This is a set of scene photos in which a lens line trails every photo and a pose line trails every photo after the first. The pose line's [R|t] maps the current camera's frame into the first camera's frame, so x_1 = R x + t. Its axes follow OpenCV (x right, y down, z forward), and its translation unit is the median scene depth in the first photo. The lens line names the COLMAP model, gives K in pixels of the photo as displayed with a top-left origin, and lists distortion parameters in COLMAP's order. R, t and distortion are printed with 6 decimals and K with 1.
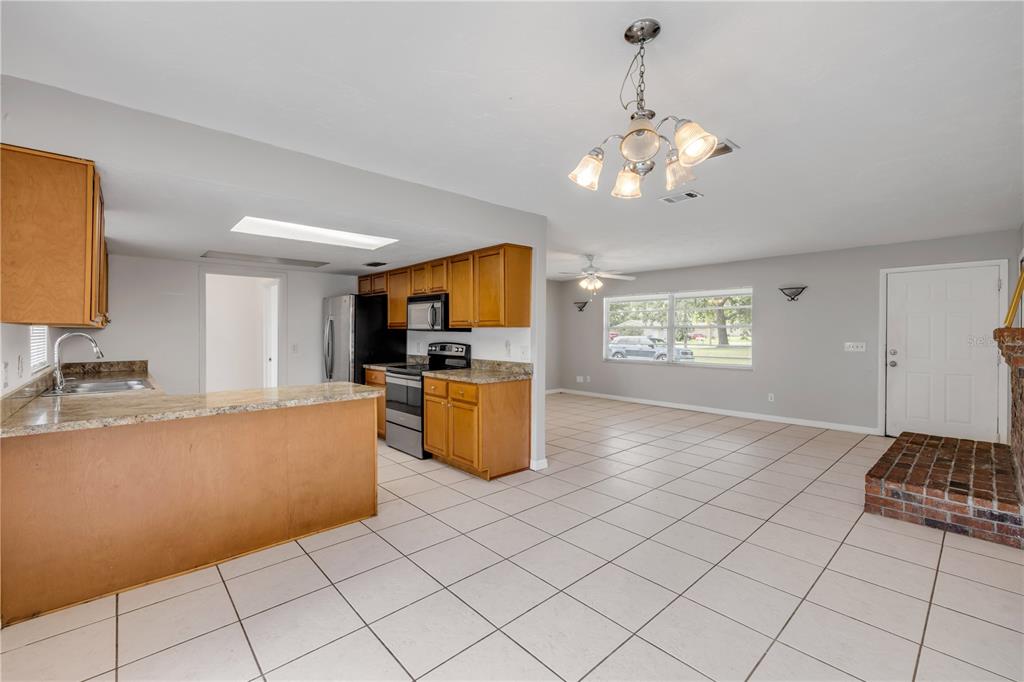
lens RADIAL K [[436.2, 0, 506.6], [0, 436.2, 339.9], [0, 0, 1]] dist [0.003500, 0.000652]
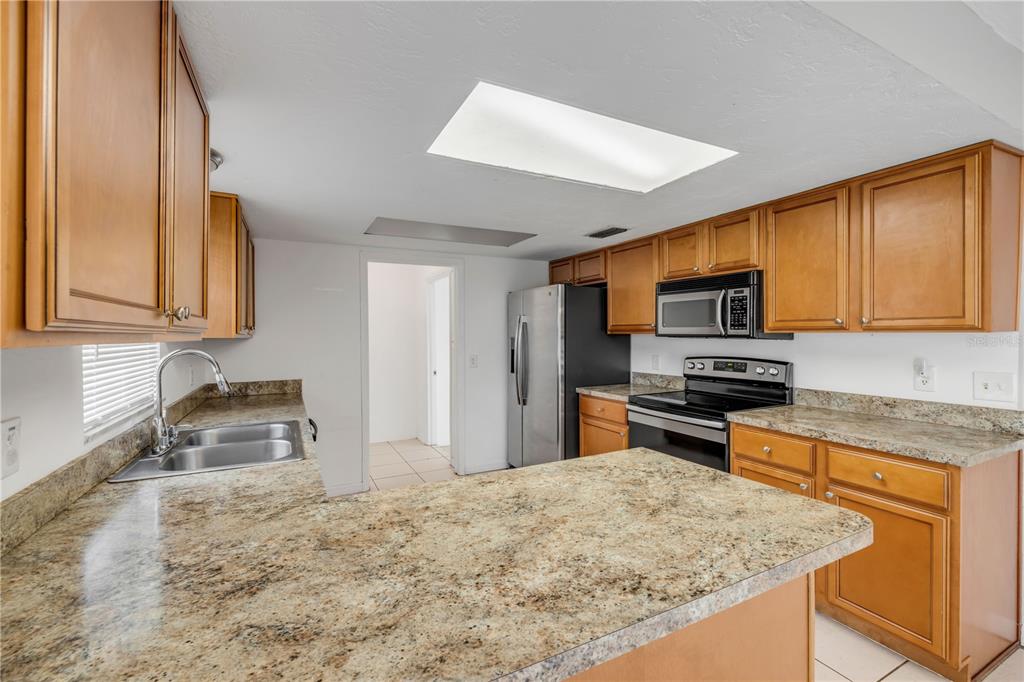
lens RADIAL K [[436.2, 0, 509.6], [0, 436.2, 338.6], [0, 0, 1]] dist [0.003500, 0.000652]
pose [[0.968117, -0.002669, -0.250485, -0.302200], [0.000985, 0.999976, -0.006847, -0.016381], [0.250497, 0.006382, 0.968096, 0.381215]]
